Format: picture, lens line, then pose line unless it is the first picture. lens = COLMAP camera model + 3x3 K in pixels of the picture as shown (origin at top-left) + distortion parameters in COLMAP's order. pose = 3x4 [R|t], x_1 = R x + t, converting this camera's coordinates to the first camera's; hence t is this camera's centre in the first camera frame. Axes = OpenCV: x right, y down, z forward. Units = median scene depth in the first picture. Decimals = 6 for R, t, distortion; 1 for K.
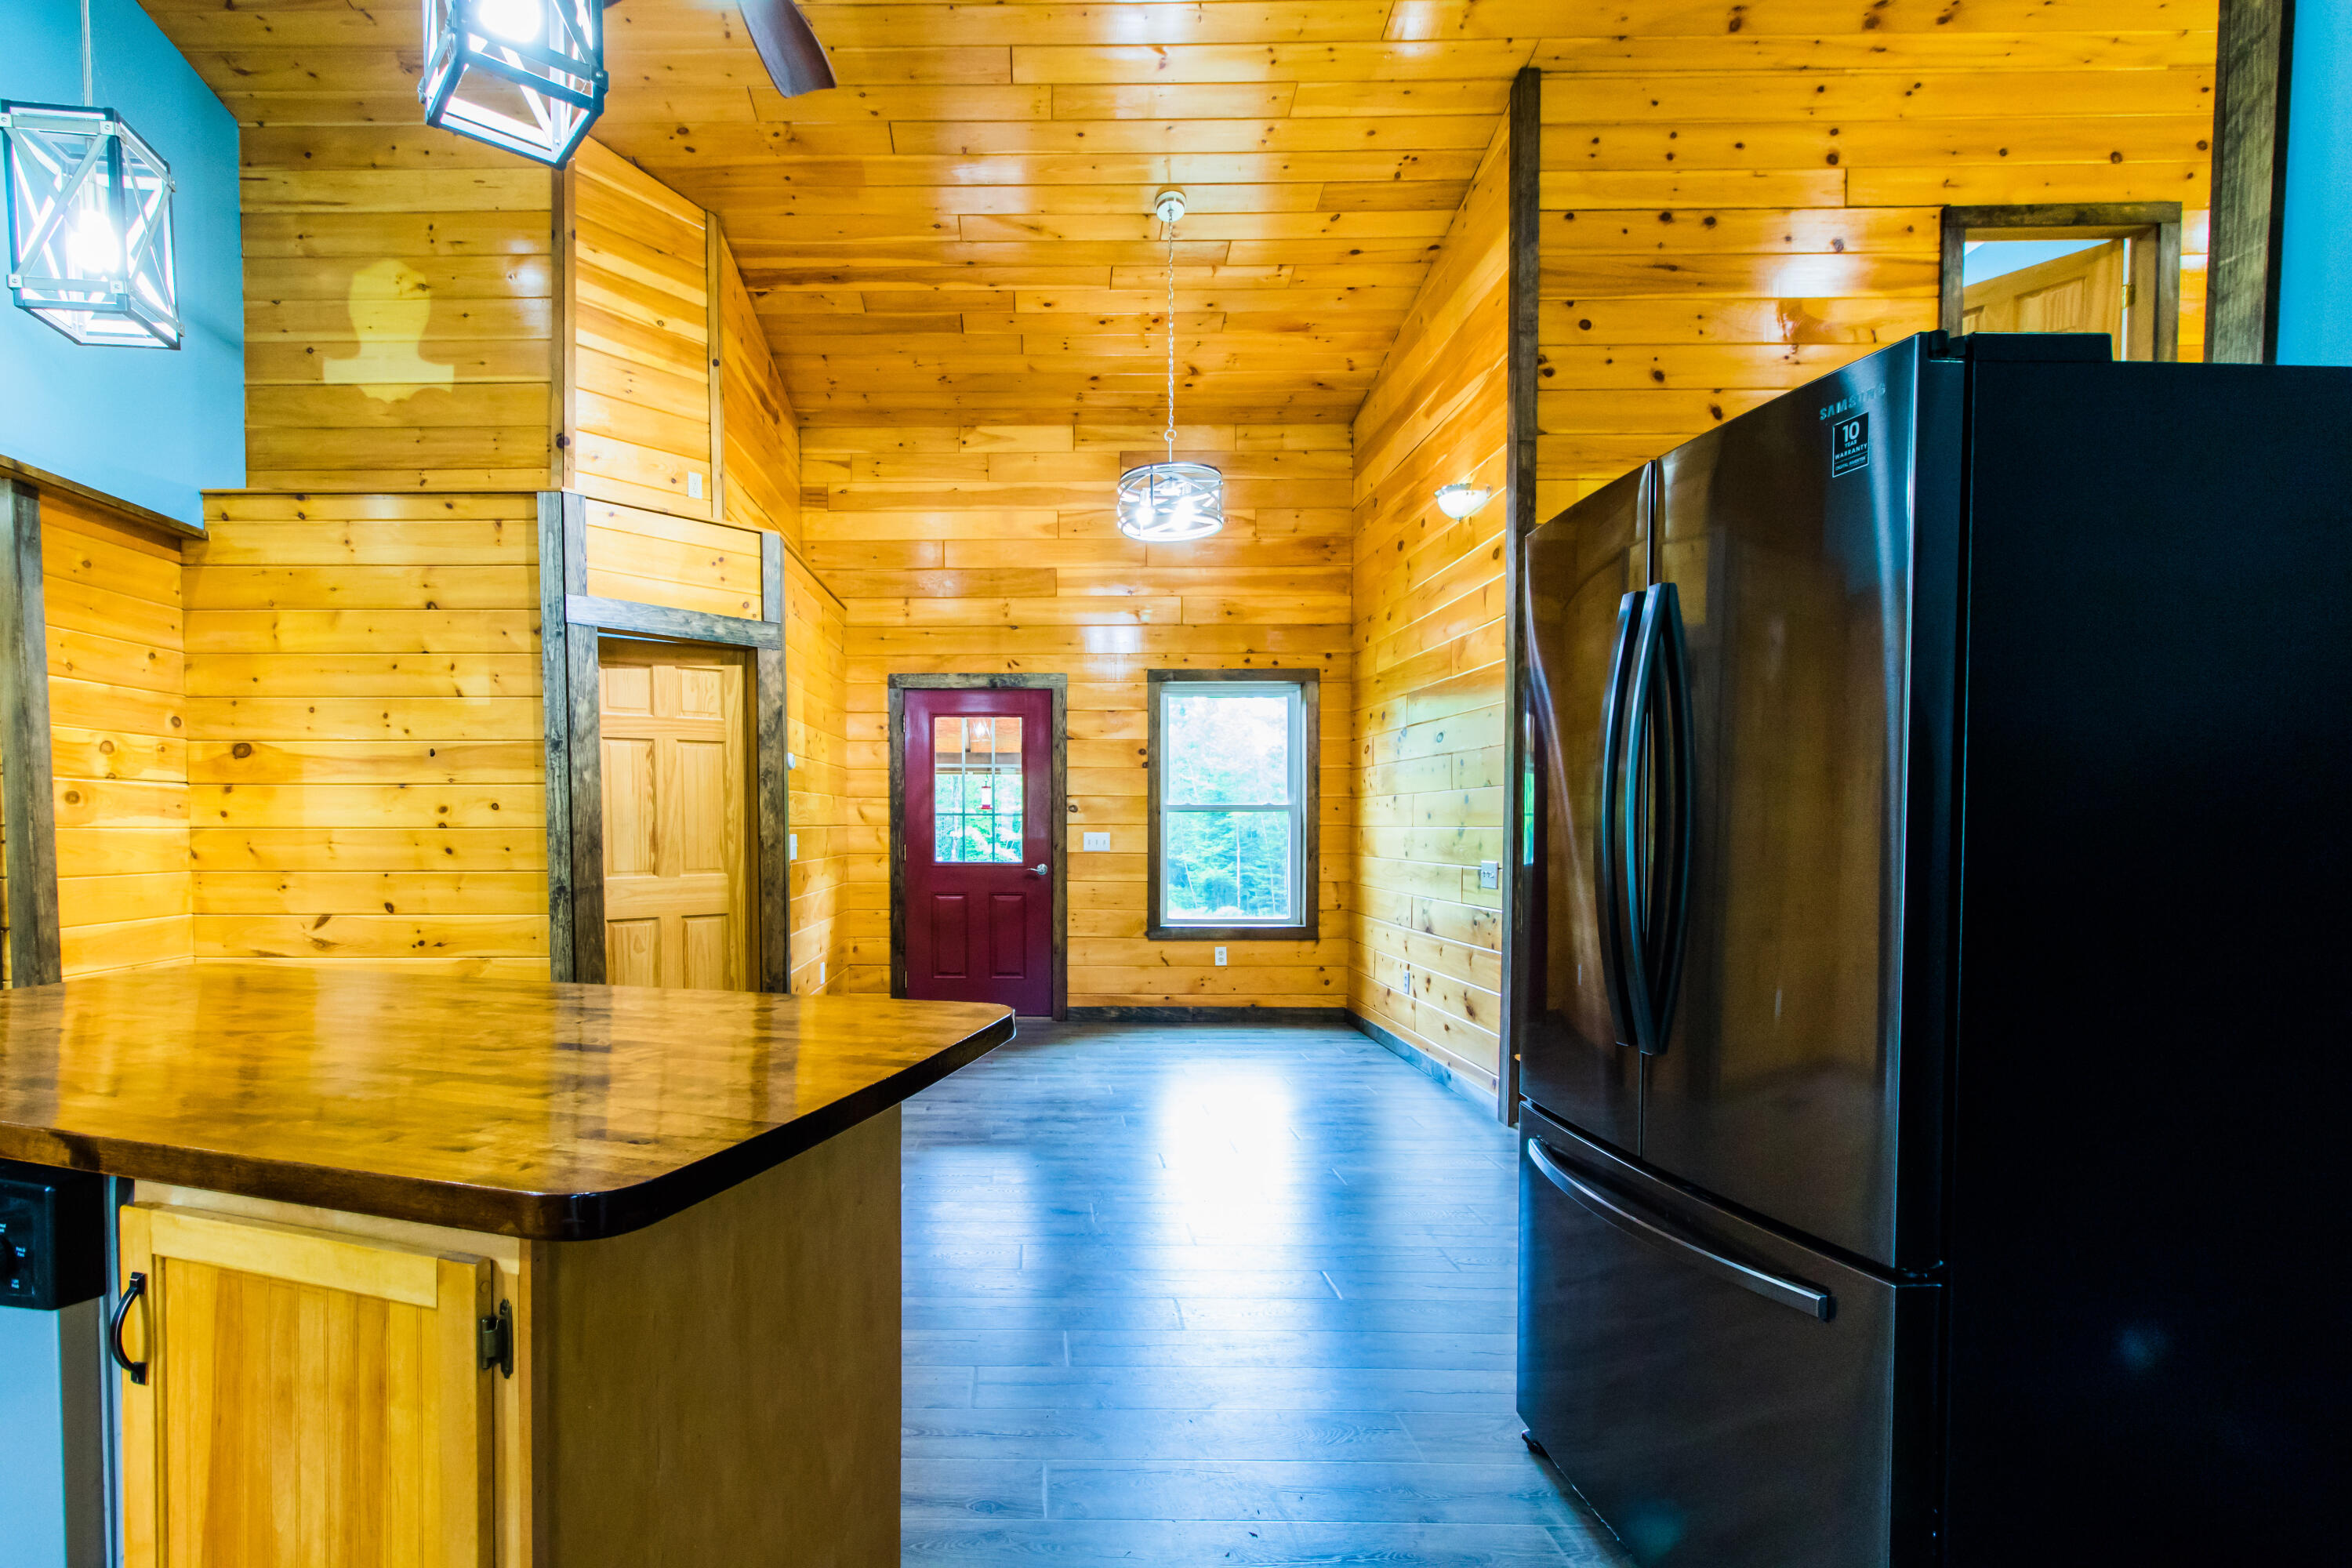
lens RADIAL K [[1183.4, 0, 1015.7], [0, 1183.4, 886.8], [0, 0, 1]] dist [0.003948, 0.000346]
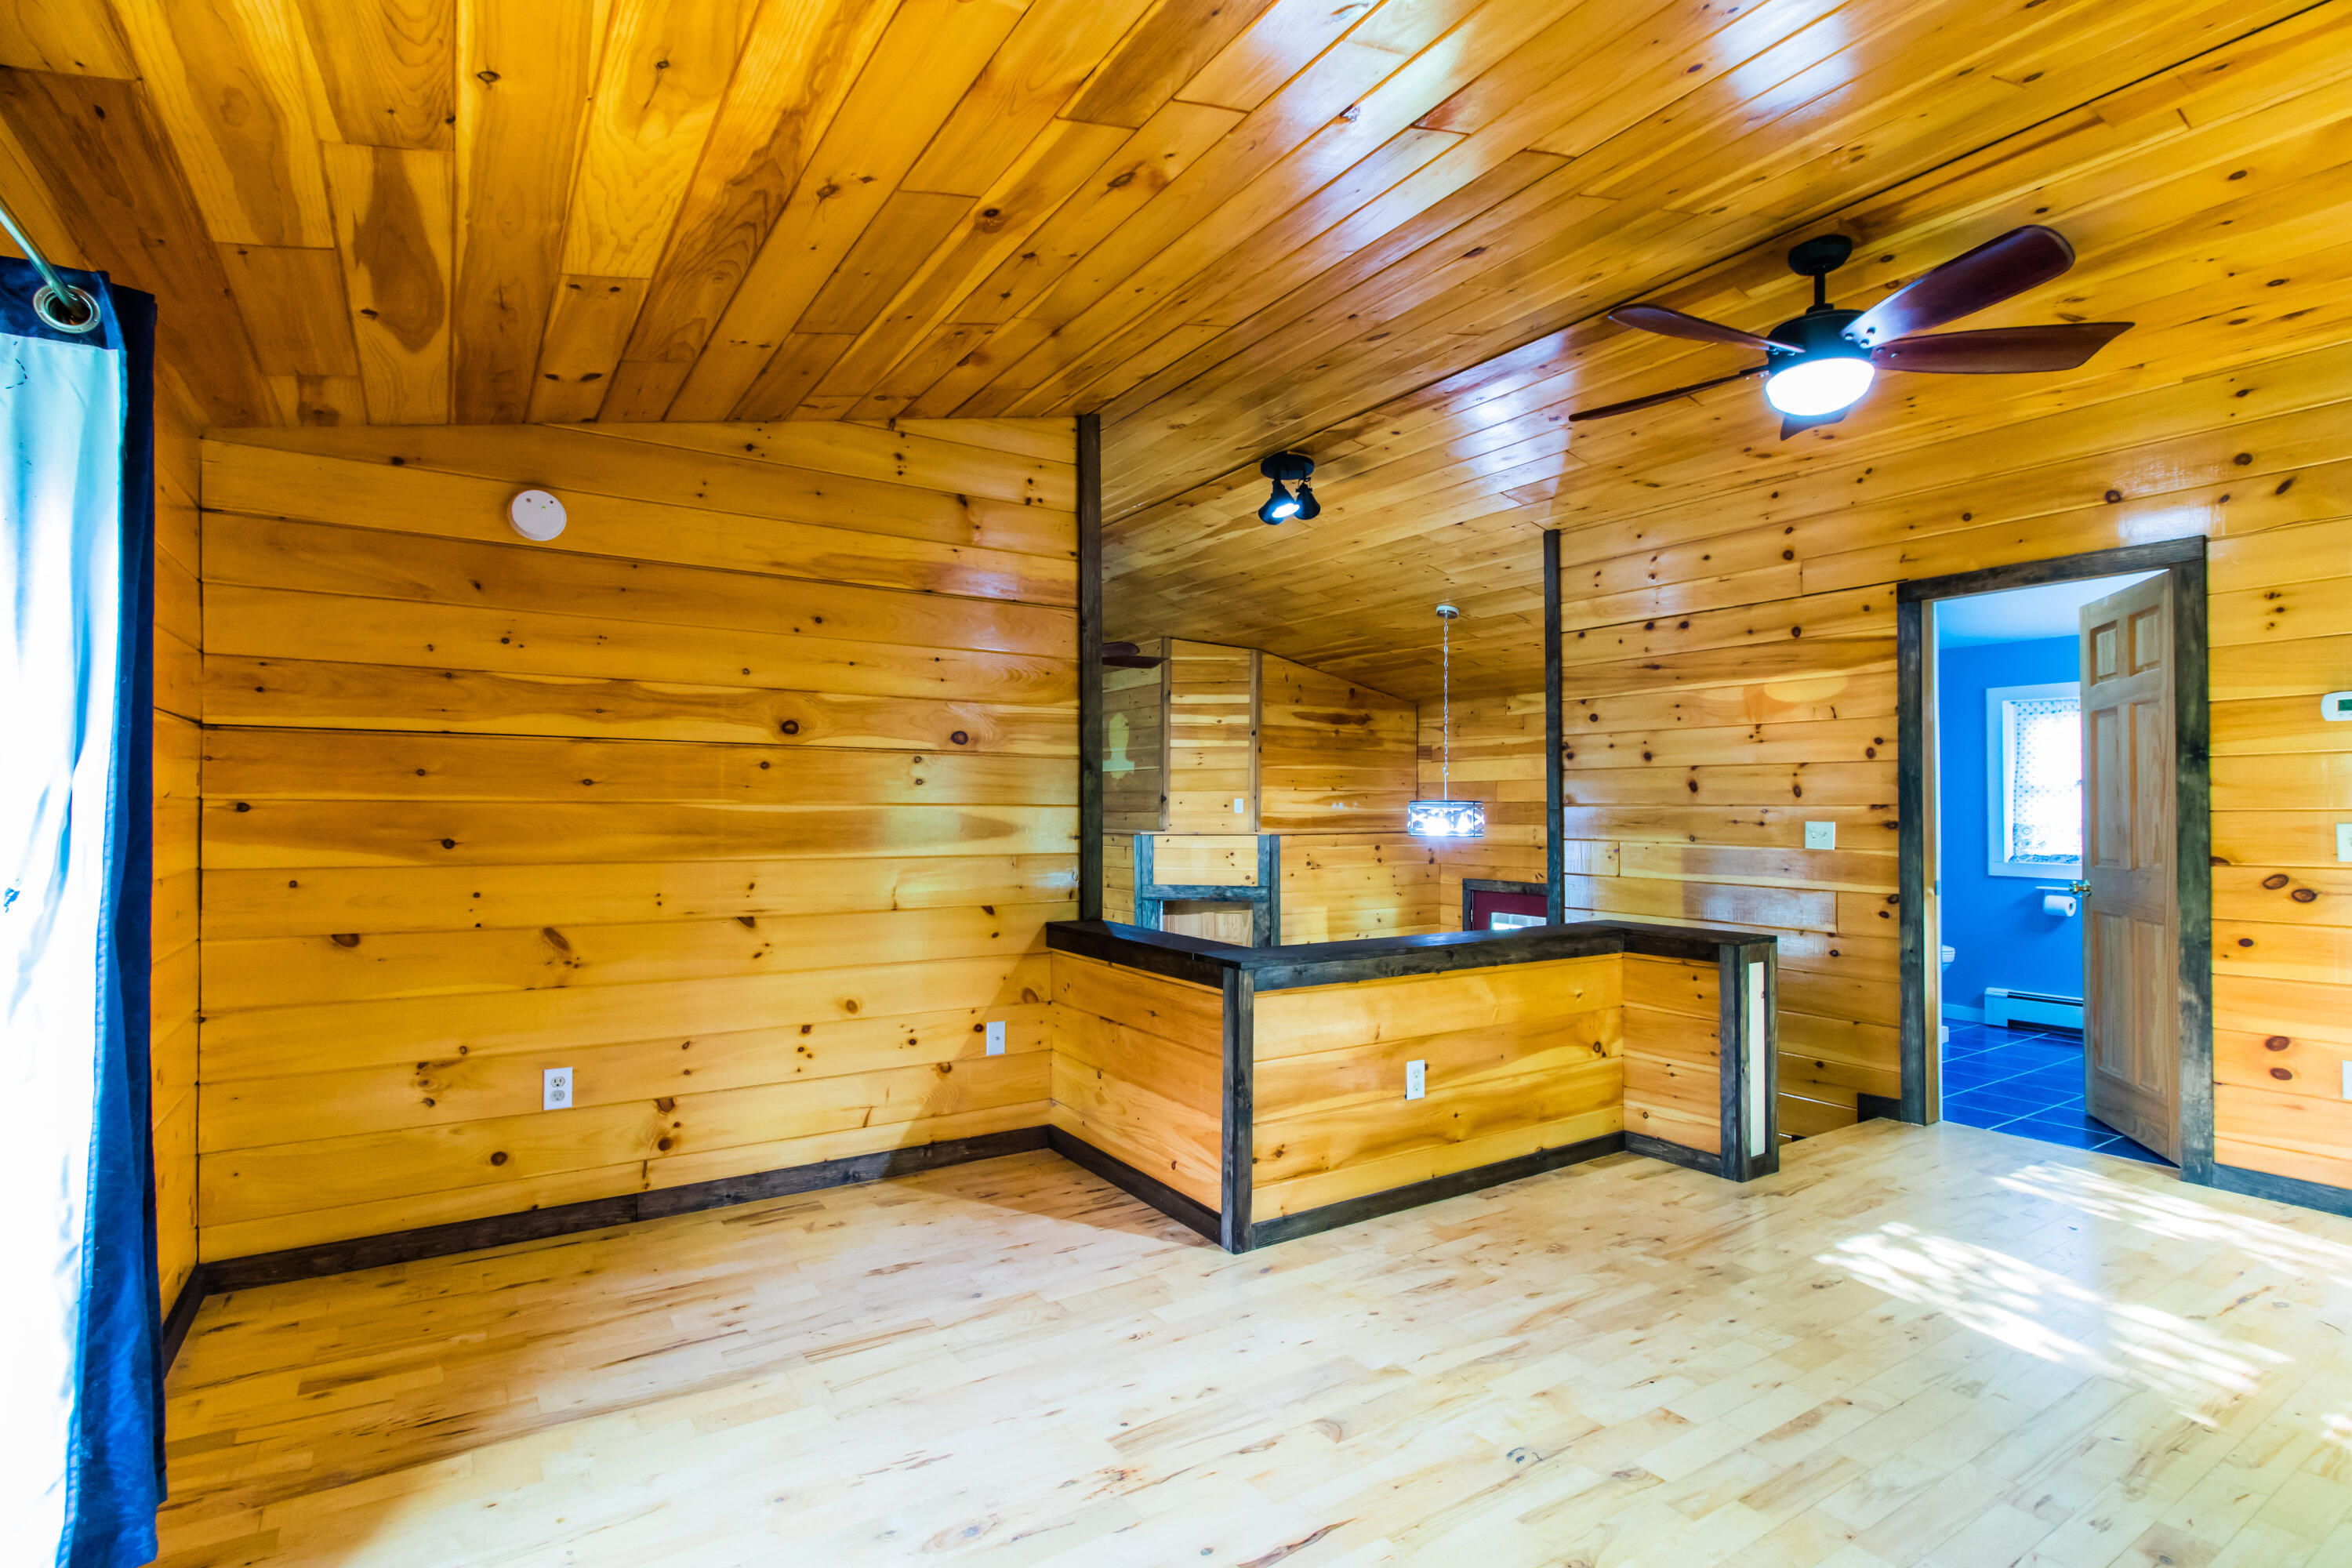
lens RADIAL K [[1153.8, 0, 1170.9], [0, 1153.8, 797.1], [0, 0, 1]] dist [0.000979, 0.000627]
pose [[0.550478, 0.000667, -0.834850, 1.255184], [-0.040505, 0.998843, -0.025910, -0.343495], [0.833867, 0.048078, 0.549868, -0.032855]]
